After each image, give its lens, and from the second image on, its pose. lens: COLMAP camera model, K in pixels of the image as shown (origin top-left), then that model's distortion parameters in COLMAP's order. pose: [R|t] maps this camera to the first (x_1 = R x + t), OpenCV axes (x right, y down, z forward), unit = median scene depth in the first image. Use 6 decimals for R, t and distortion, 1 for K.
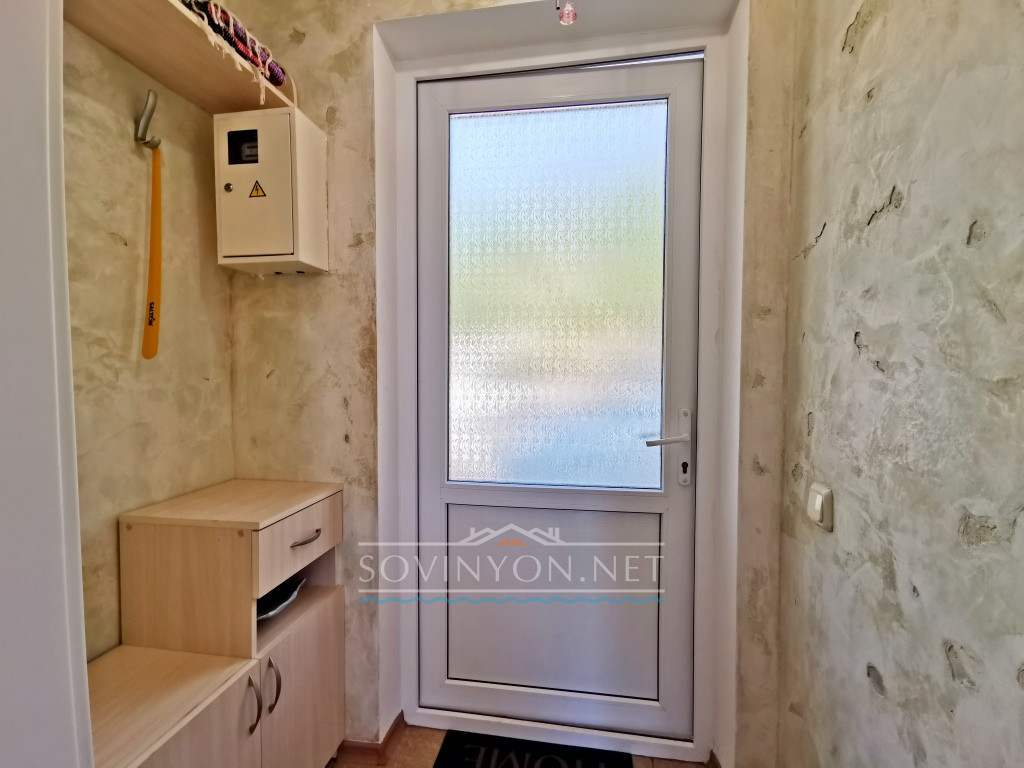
lens RADIAL K [[469.7, 0, 512.0], [0, 469.7, 384.0], [0, 0, 1]] dist [0.021279, -0.010988]
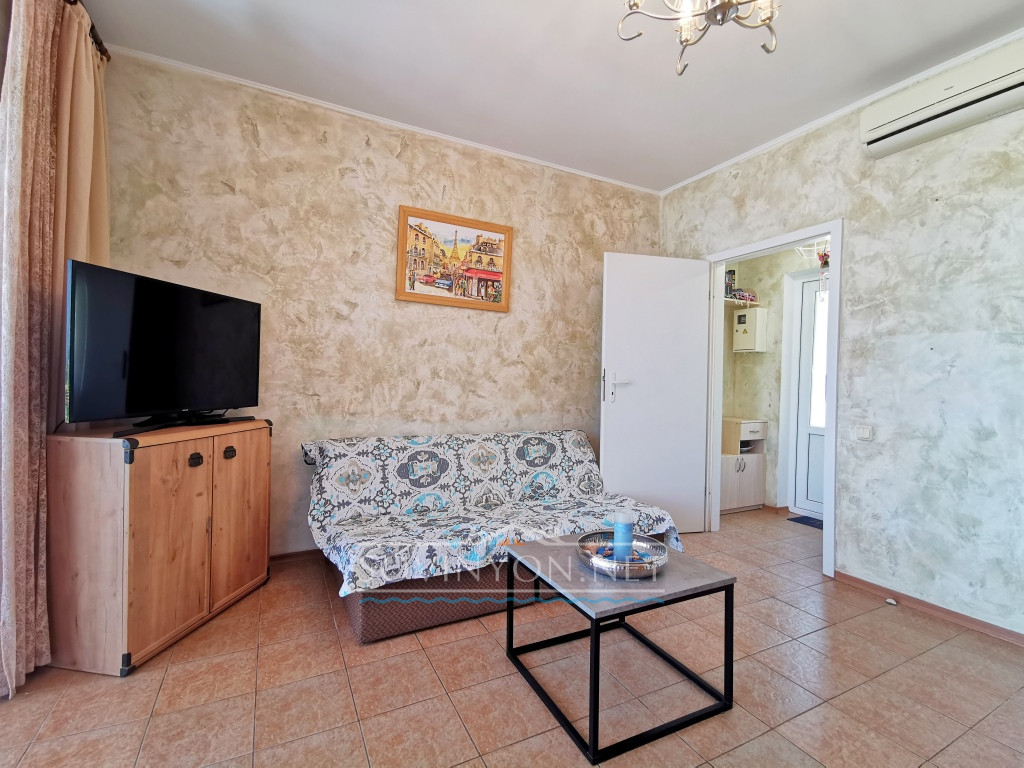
lens RADIAL K [[469.7, 0, 512.0], [0, 469.7, 384.0], [0, 0, 1]] dist [0.021279, -0.010988]
pose [[0.598127, 0.027280, -0.800937, 1.131108], [-0.048841, 0.998804, -0.002454, 0.065072], [0.799912, 0.040586, 0.598744, -2.242756]]
